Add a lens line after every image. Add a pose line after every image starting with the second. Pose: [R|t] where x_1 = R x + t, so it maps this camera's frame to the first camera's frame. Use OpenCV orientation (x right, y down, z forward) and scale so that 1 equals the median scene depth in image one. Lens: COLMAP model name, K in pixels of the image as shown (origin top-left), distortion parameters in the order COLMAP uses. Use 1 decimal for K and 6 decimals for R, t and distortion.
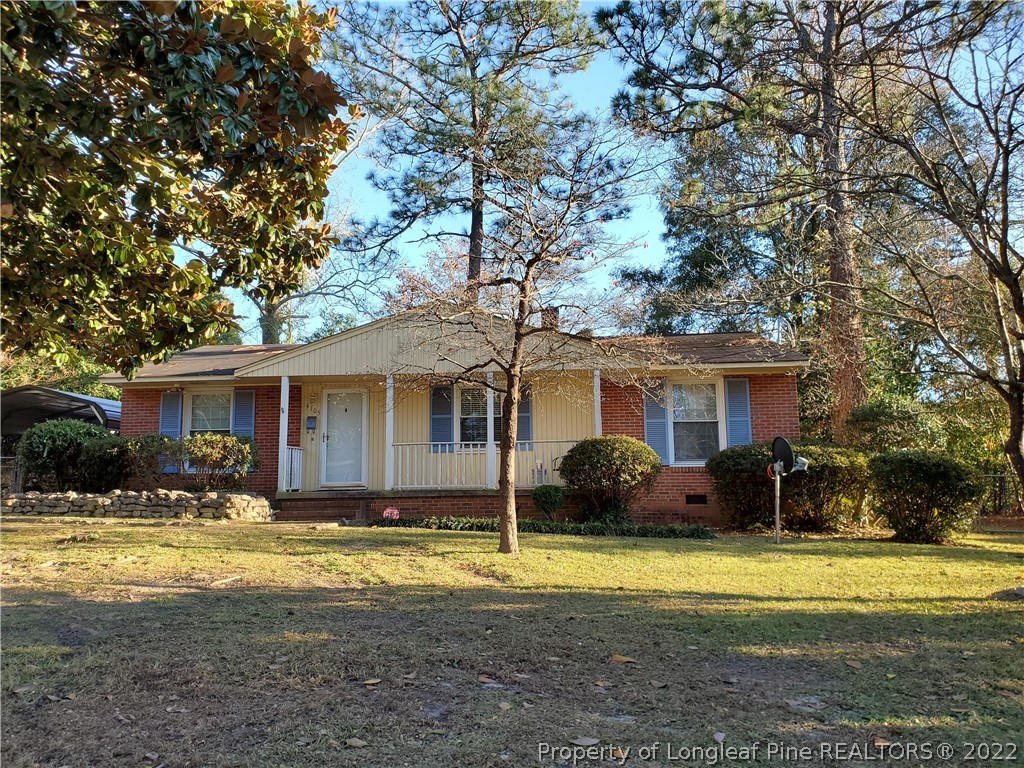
lens RADIAL K [[802.0, 0, 511.0], [0, 802.0, 385.6], [0, 0, 1]] dist [0.014905, 0.002344]
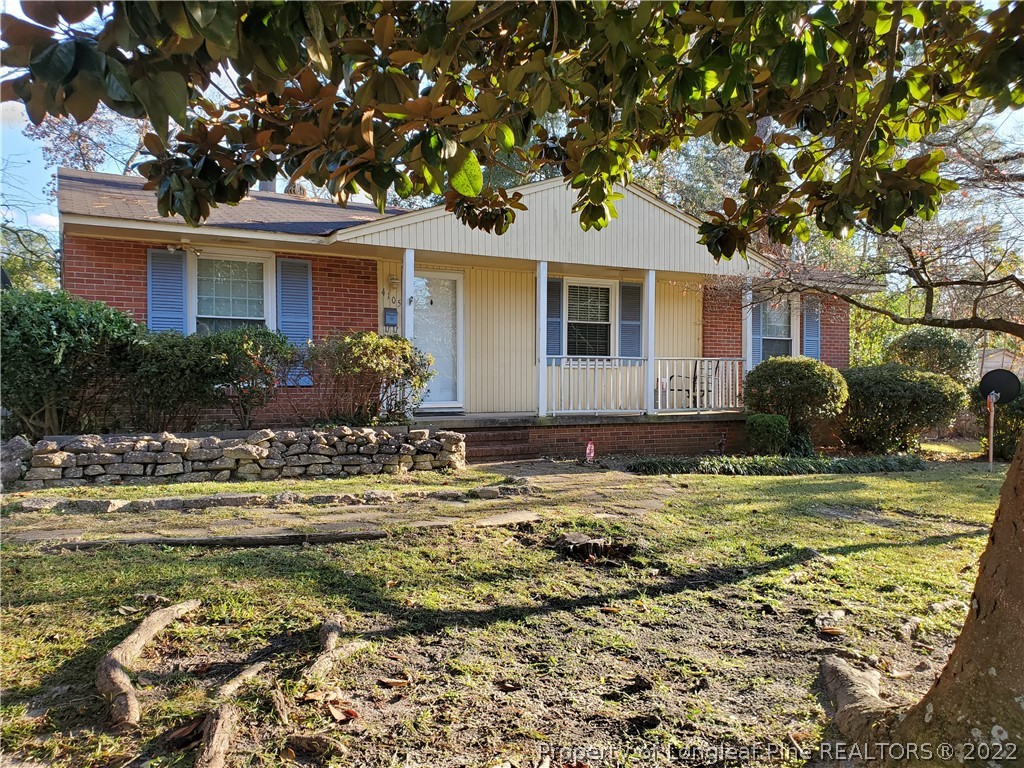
lens RADIAL K [[802.0, 0, 511.9], [0, 802.0, 383.7], [0, 0, 1]] dist [0.014905, 0.002344]
pose [[0.773746, 0.010651, 0.633407, -0.678227], [-0.104336, 0.988347, 0.110834, 0.017073], [-0.624845, -0.151844, 0.765841, 0.443277]]
